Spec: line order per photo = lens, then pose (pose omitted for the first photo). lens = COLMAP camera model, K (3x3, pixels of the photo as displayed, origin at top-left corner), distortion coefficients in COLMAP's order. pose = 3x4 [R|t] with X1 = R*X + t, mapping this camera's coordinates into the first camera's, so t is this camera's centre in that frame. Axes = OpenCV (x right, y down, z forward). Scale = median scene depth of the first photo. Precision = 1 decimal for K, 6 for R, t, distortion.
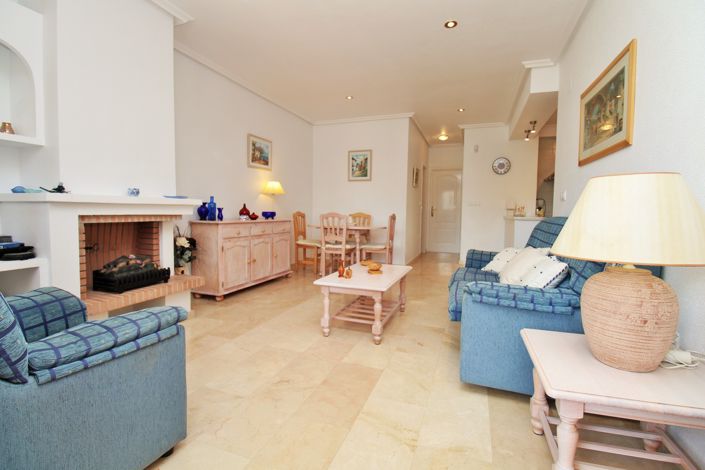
lens RADIAL K [[325.0, 0, 352.9], [0, 325.0, 225.3], [0, 0, 1]] dist [0.000735, -0.010895]
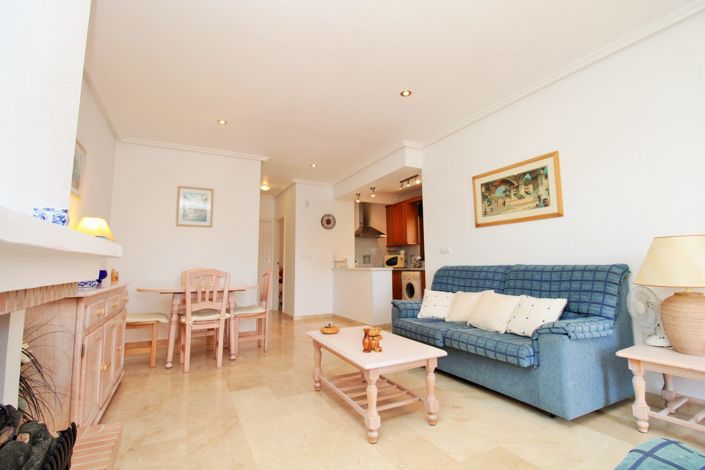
lens RADIAL K [[325.0, 0, 352.9], [0, 325.0, 225.3], [0, 0, 1]] dist [0.000735, -0.010895]
pose [[0.671011, 0.070479, 0.738090, -0.378614], [0.052884, 0.988387, -0.142457, -0.015427], [-0.739559, 0.134624, 0.659491, 0.289060]]
